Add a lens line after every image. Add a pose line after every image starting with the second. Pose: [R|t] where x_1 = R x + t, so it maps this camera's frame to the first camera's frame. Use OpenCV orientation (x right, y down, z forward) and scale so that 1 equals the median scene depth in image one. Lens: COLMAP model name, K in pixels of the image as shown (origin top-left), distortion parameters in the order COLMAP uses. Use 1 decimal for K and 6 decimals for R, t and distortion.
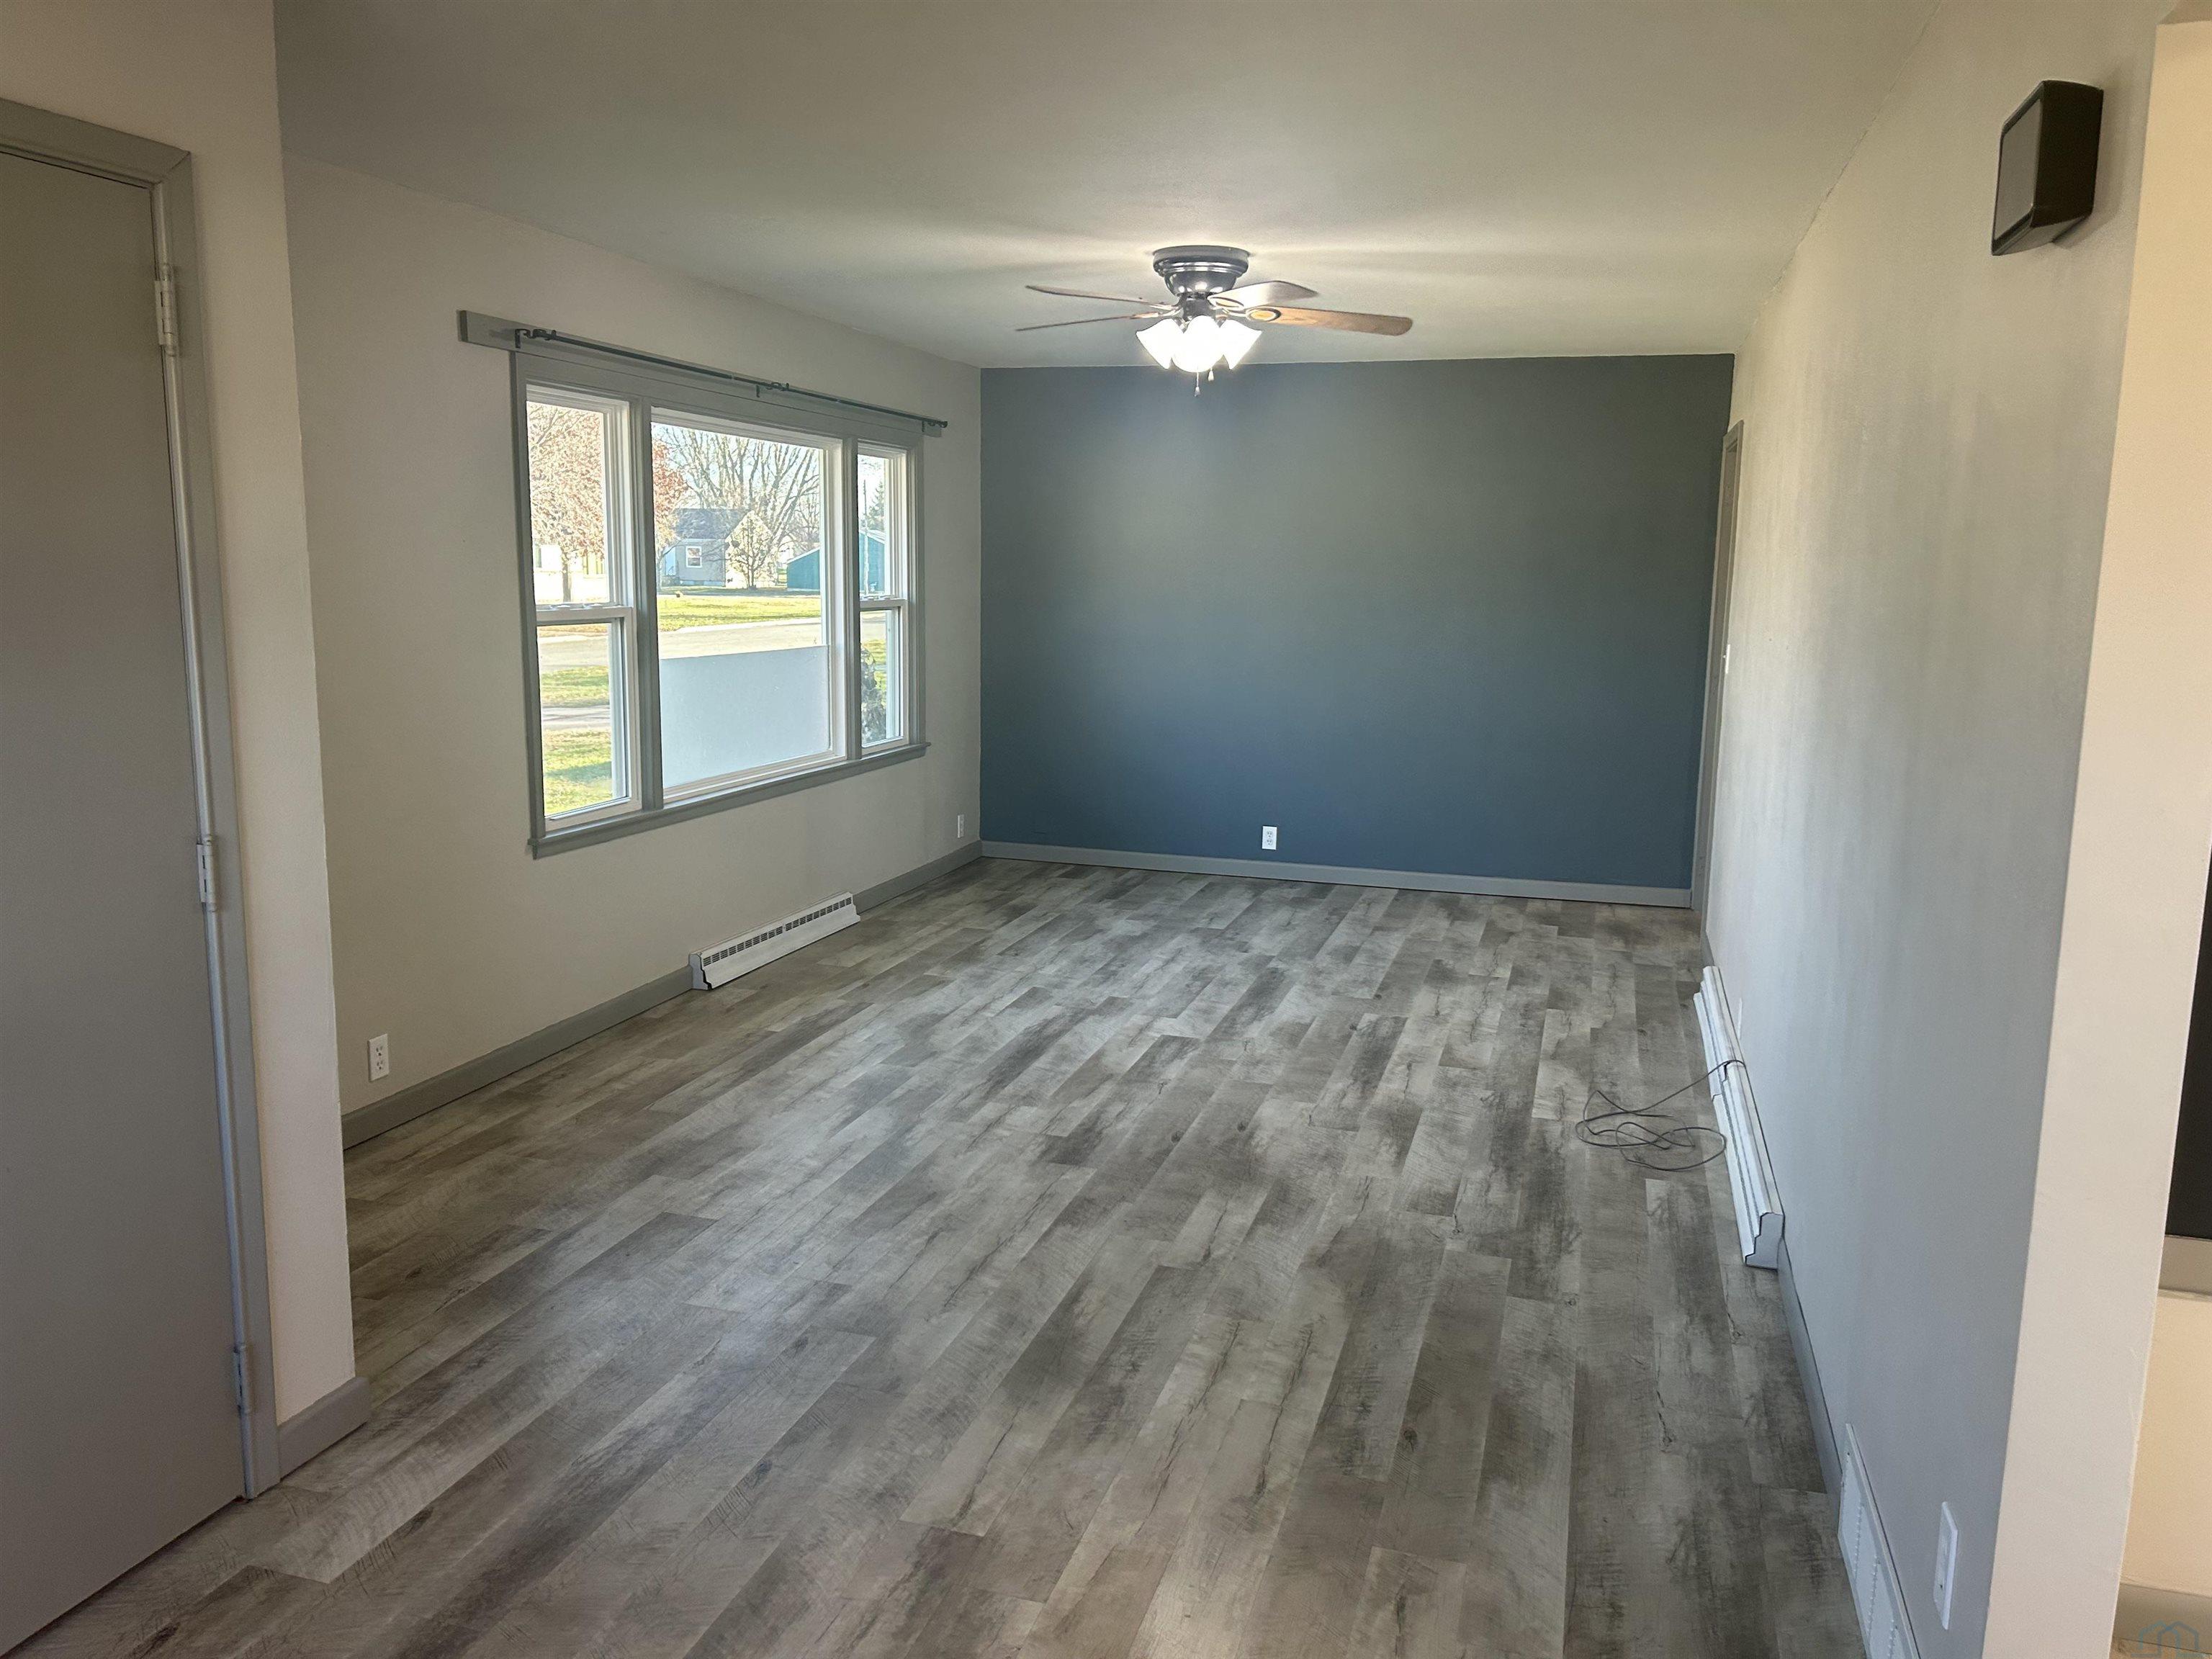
lens RADIAL K [[1666.7, 0, 1117.0], [0, 1666.7, 819.4], [0, 0, 1]] dist [0.037322, -0.038167]
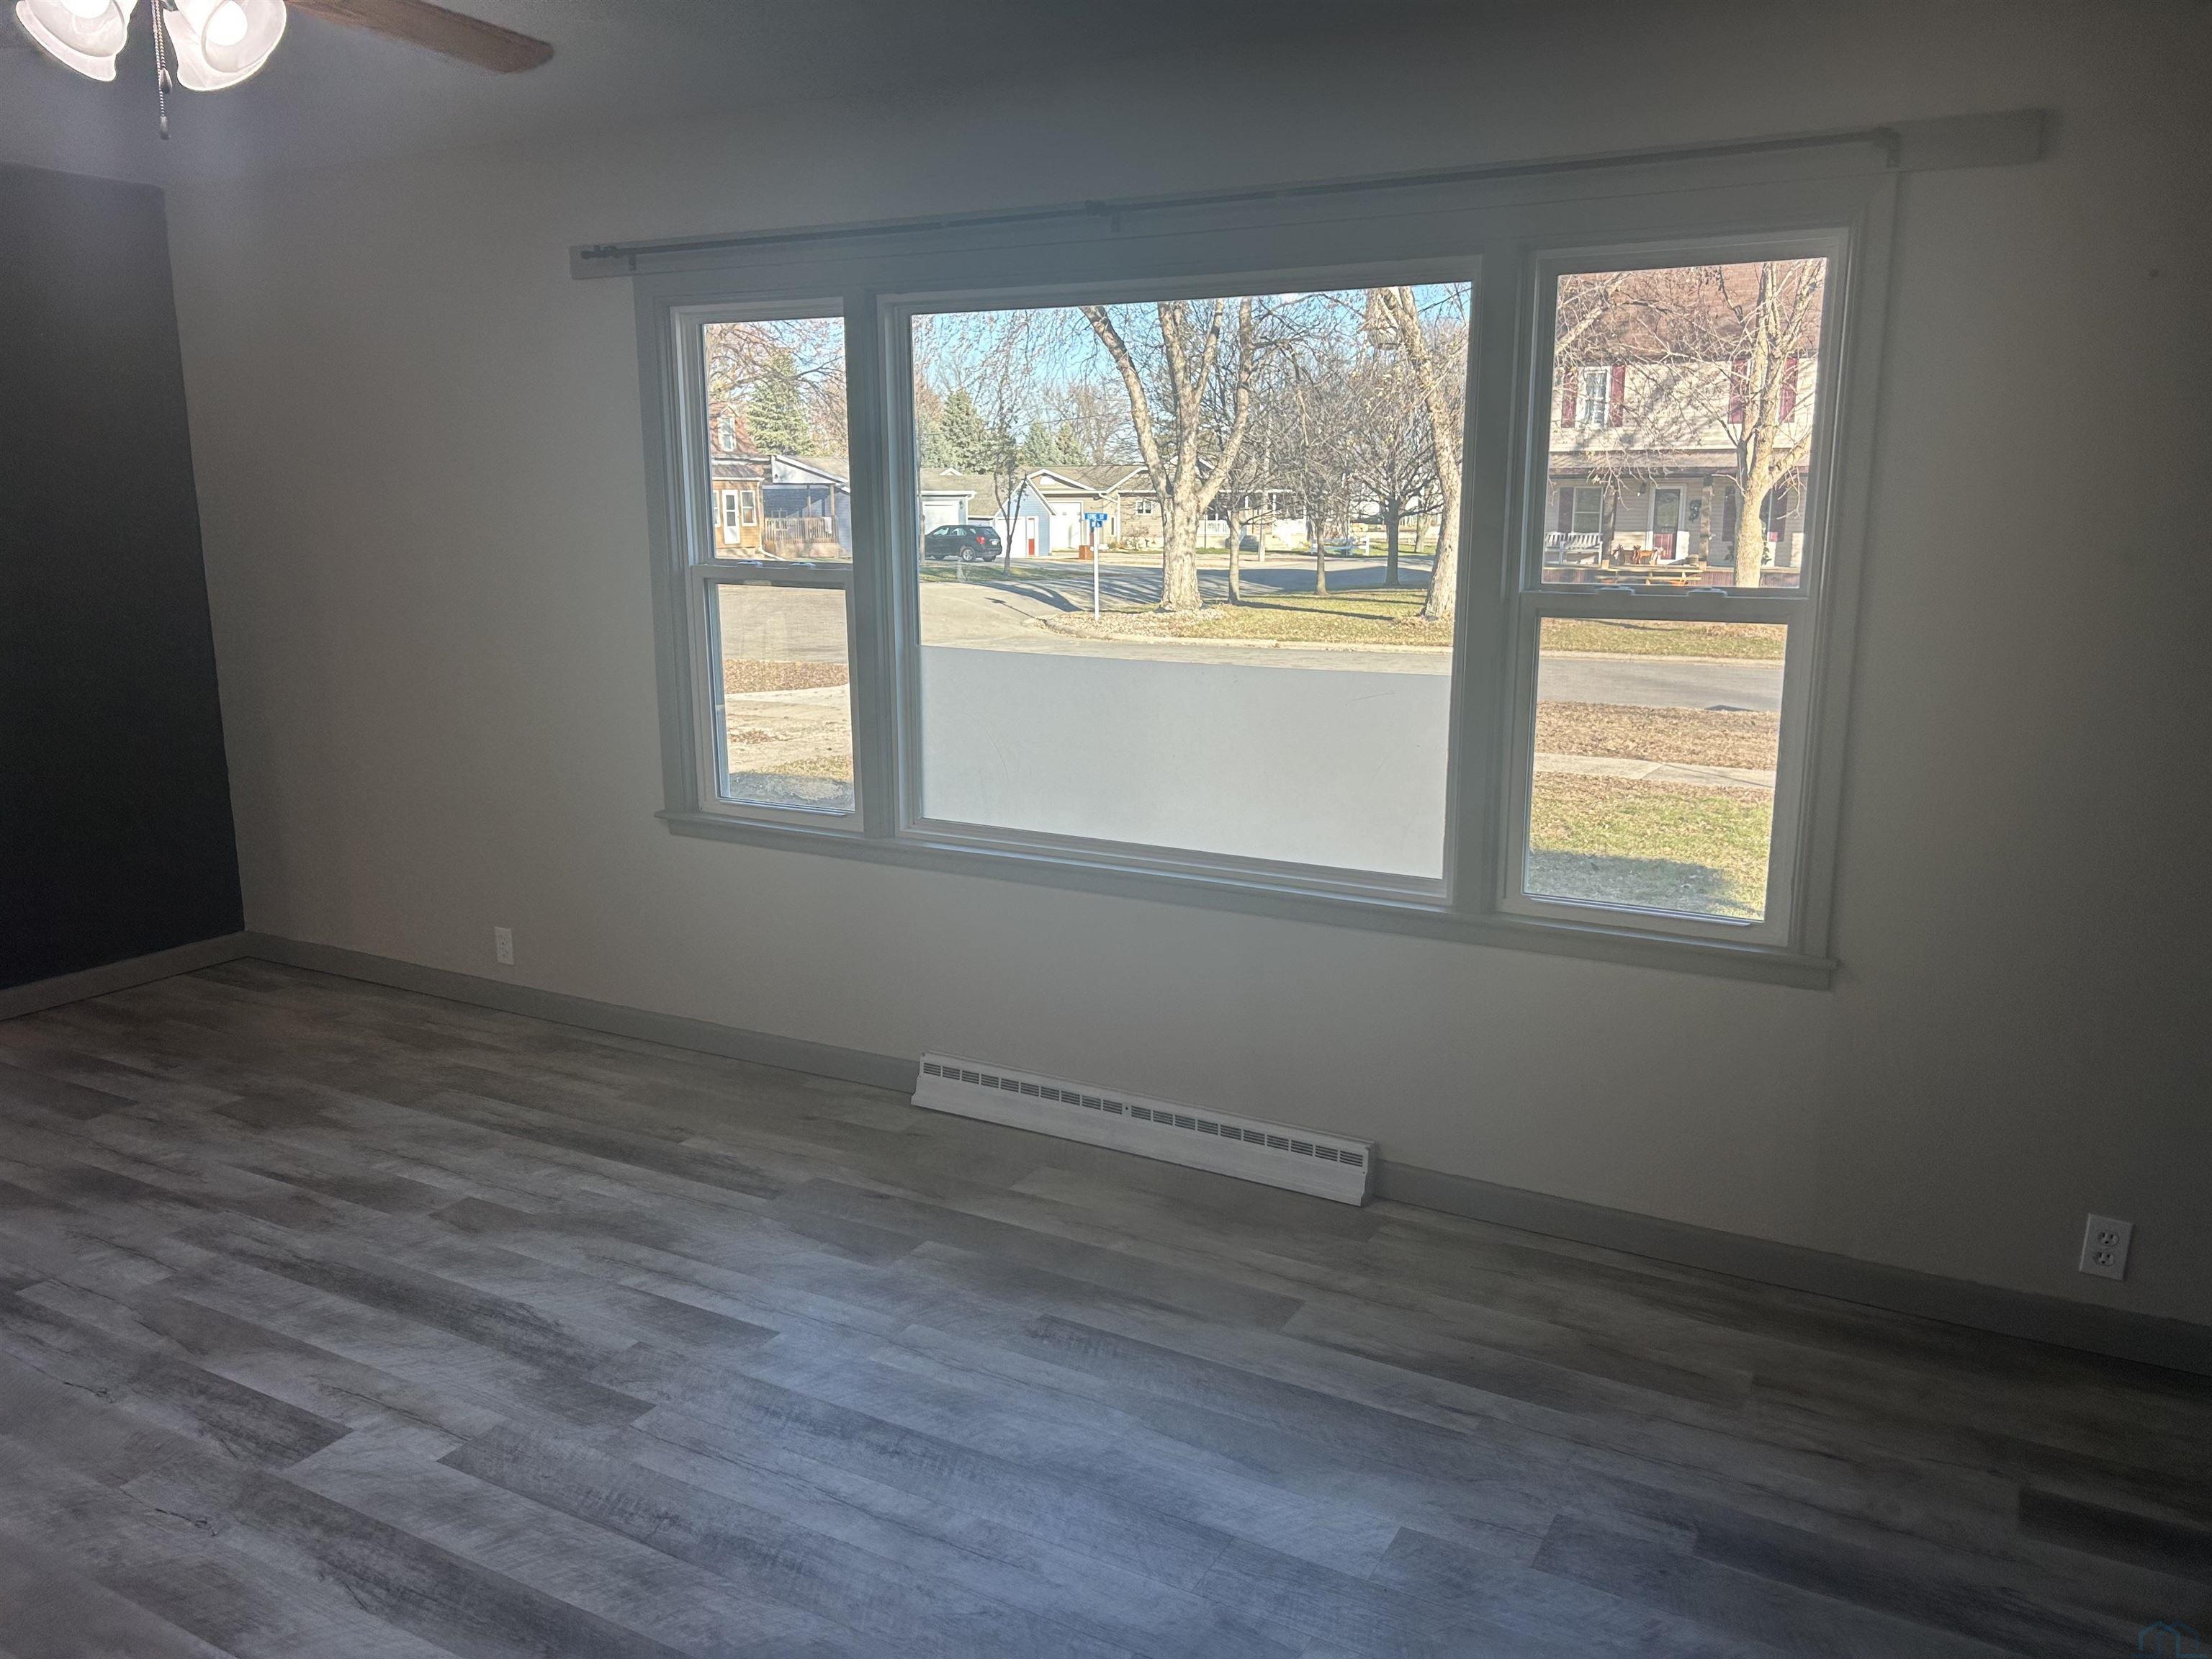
lens RADIAL K [[1666.7, 0, 1117.0], [0, 1666.7, 819.4], [0, 0, 1]] dist [0.037322, -0.038167]
pose [[-0.227157, 0.177196, -0.957602, 0.449495], [-0.148102, 0.965584, 0.213805, -0.204558], [0.962531, 0.190390, -0.193096, 1.327099]]
